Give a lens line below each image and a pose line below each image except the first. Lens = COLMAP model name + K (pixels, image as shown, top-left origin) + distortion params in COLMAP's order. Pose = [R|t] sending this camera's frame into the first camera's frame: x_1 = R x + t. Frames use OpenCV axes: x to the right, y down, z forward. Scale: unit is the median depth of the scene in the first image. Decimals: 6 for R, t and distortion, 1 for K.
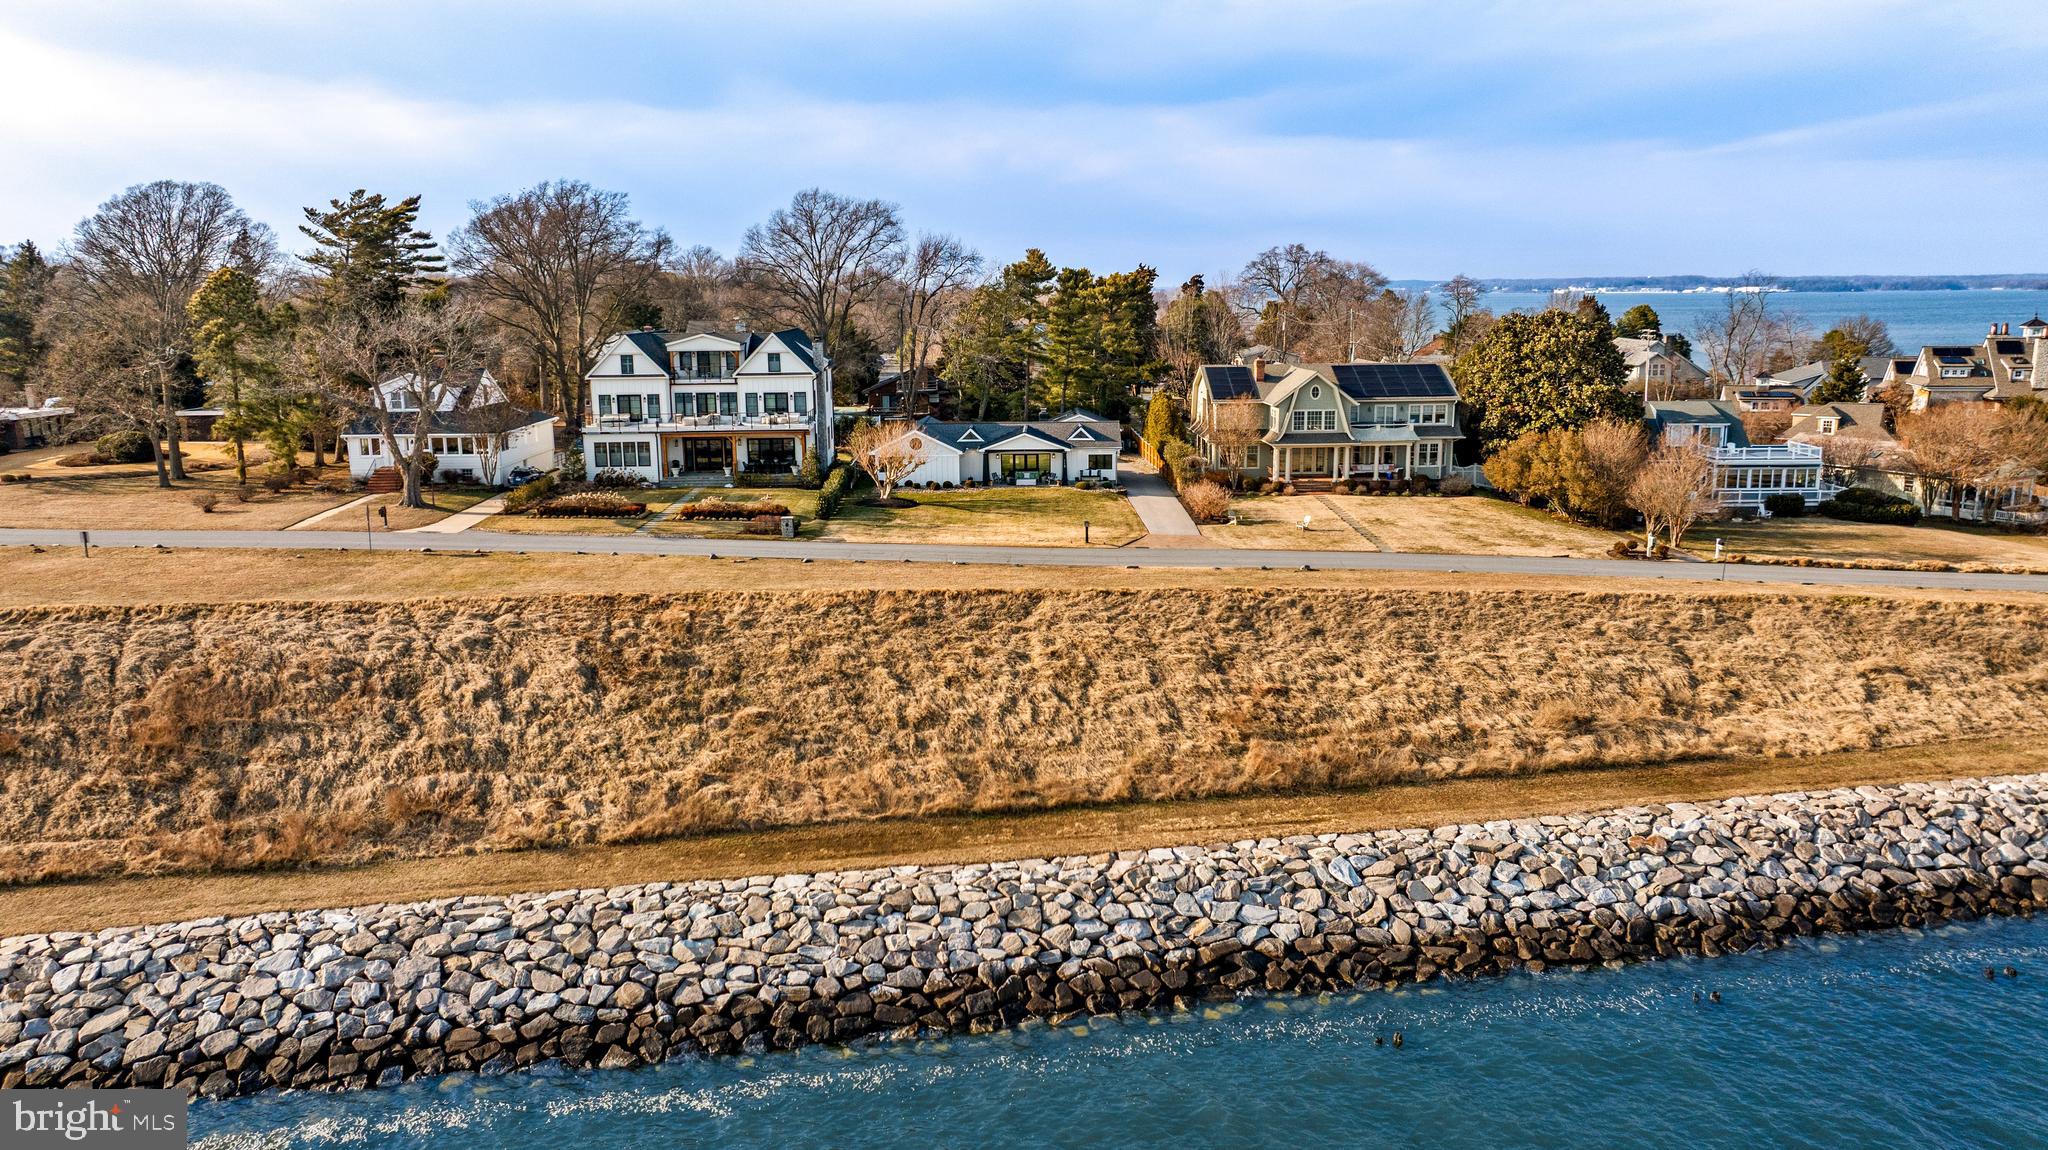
lens RADIAL K [[1441.3, 0, 1027.7], [0, 1441.3, 566.6], [0, 0, 1]] dist [-0.028074, 0.004820]
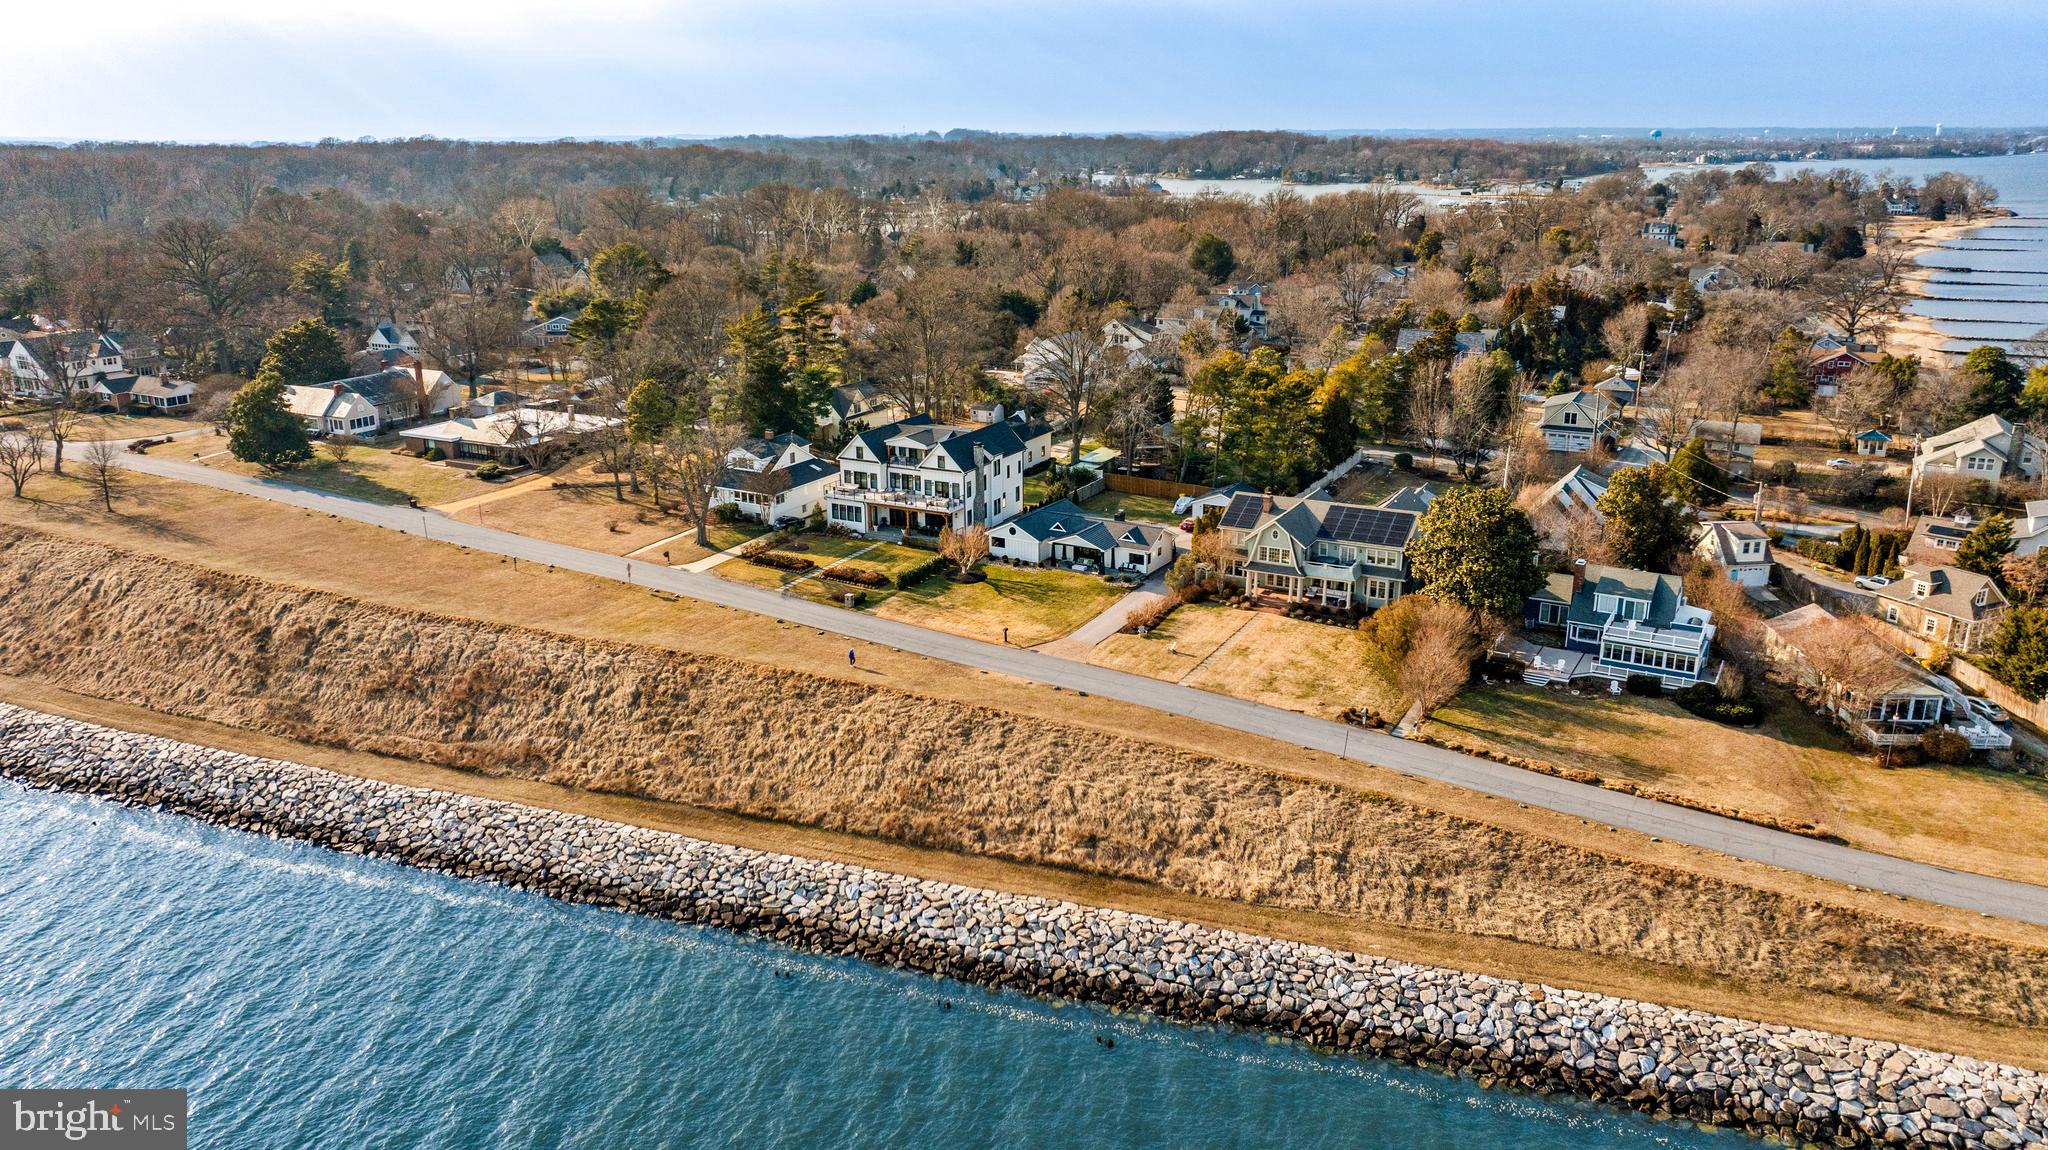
lens RADIAL K [[1438.9, 0, 1025.8], [0, 1438.9, 563.9], [0, 0, 1]] dist [-0.021798, 0.006597]
pose [[0.866890, 0.148099, -0.475993, 1.053339], [-0.096172, 0.986598, 0.131816, -0.409690], [0.489136, -0.068493, 0.869514, -0.435240]]
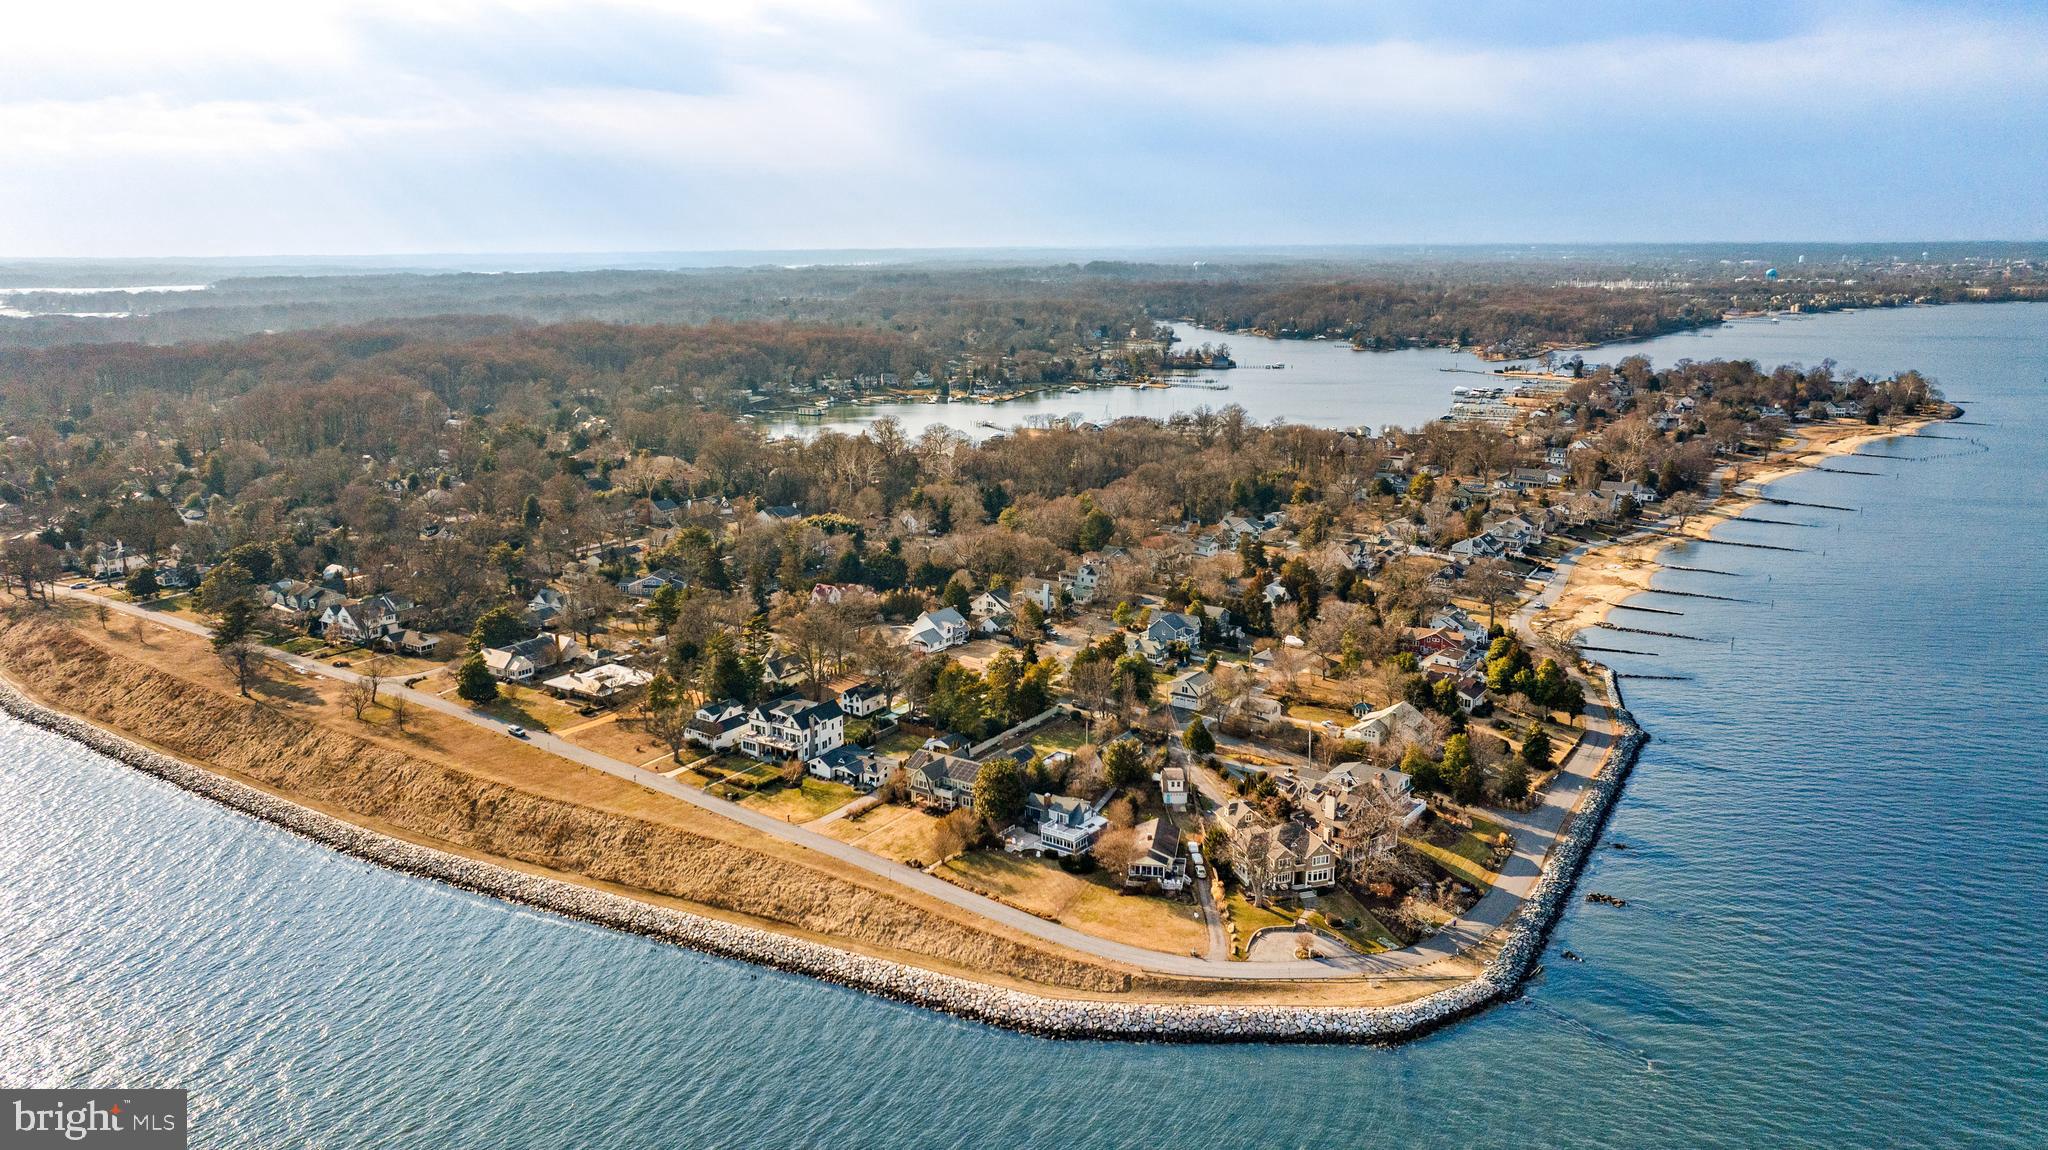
lens RADIAL K [[1438.9, 0, 1025.8], [0, 1438.9, 563.9], [0, 0, 1]] dist [-0.021798, 0.006597]
pose [[0.807225, 0.131757, -0.575350, 3.254051], [-0.109774, 0.991273, 0.072991, -1.274800], [0.579946, 0.004238, 0.814644, -2.011464]]
